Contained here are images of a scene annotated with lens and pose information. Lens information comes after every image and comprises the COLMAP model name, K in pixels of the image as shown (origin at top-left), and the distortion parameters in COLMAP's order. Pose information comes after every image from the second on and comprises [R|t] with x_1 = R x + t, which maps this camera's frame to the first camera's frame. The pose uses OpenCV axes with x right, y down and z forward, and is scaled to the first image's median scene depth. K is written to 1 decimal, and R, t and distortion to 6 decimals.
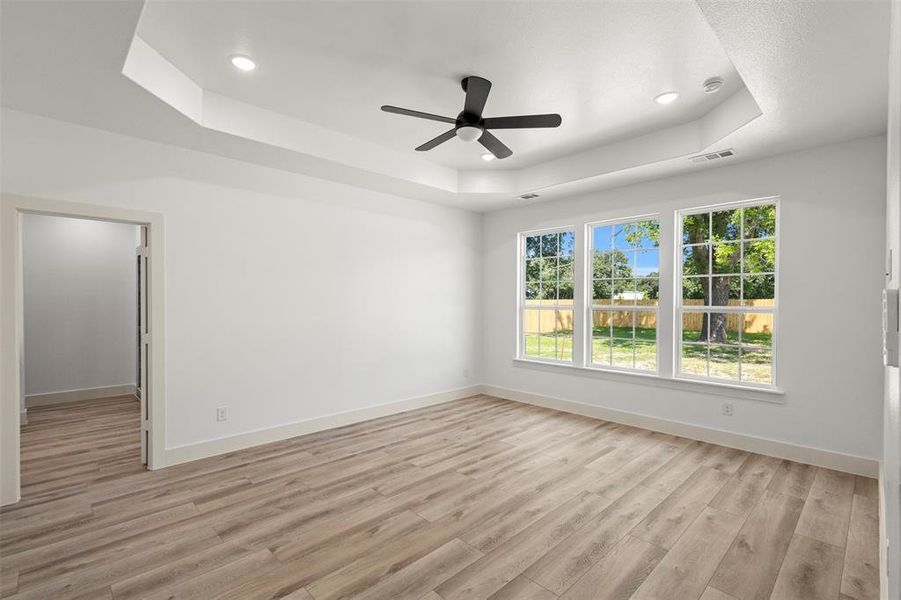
lens RADIAL K [[408.3, 0, 448.1], [0, 408.3, 304.9], [0, 0, 1]] dist [0.002573, -0.000040]
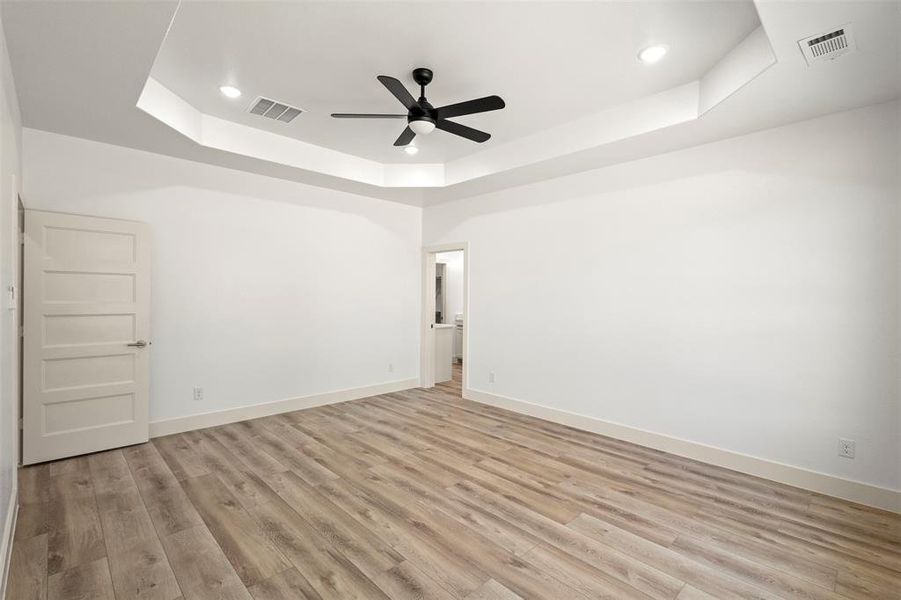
lens RADIAL K [[408.3, 0, 448.2], [0, 408.3, 295.1], [0, 0, 1]] dist [0.002573, -0.000040]
pose [[0.001319, -0.000776, -0.999999, 0.893407], [-0.020158, 0.999796, -0.000802, -0.006088], [0.999796, 0.020159, 0.001303, 0.906126]]
